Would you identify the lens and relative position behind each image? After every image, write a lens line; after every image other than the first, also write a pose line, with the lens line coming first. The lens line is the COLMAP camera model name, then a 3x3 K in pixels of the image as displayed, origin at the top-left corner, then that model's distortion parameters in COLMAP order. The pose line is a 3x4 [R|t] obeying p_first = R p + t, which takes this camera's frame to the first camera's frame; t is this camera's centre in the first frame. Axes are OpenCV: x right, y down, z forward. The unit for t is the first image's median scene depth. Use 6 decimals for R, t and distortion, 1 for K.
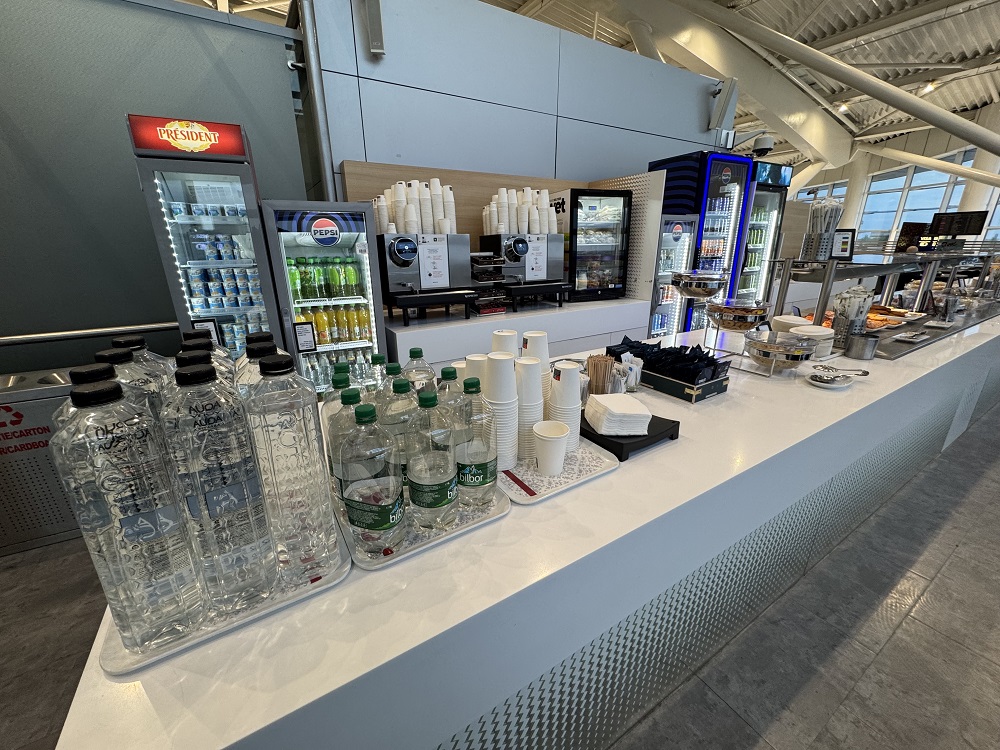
lens RADIAL K [[393.3, 0, 501.9], [0, 393.3, 372.0], [0, 0, 1]] dist [0.000248, 0.000244]
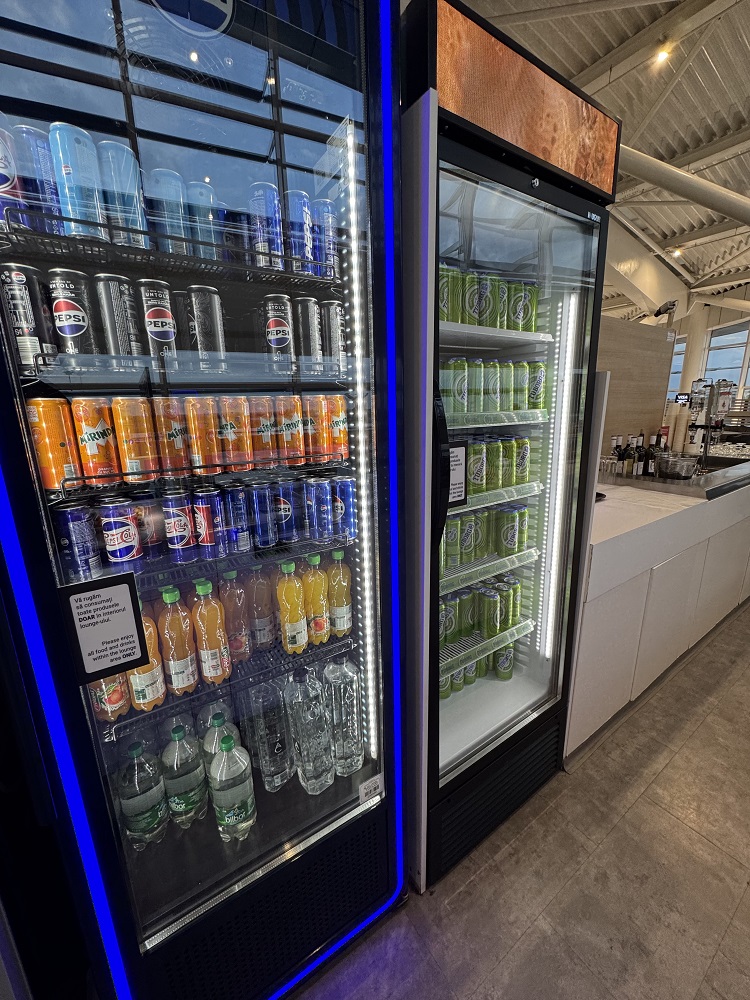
lens RADIAL K [[393.3, 0, 376.6], [0, 393.3, 494.9], [0, 0, 1]] dist [0.000248, 0.000244]
pose [[0.998941, -0.024204, 0.039134, 0.132913], [0.027708, 0.995410, -0.091607, -0.060204], [-0.036737, 0.092594, 0.995026, 0.181309]]
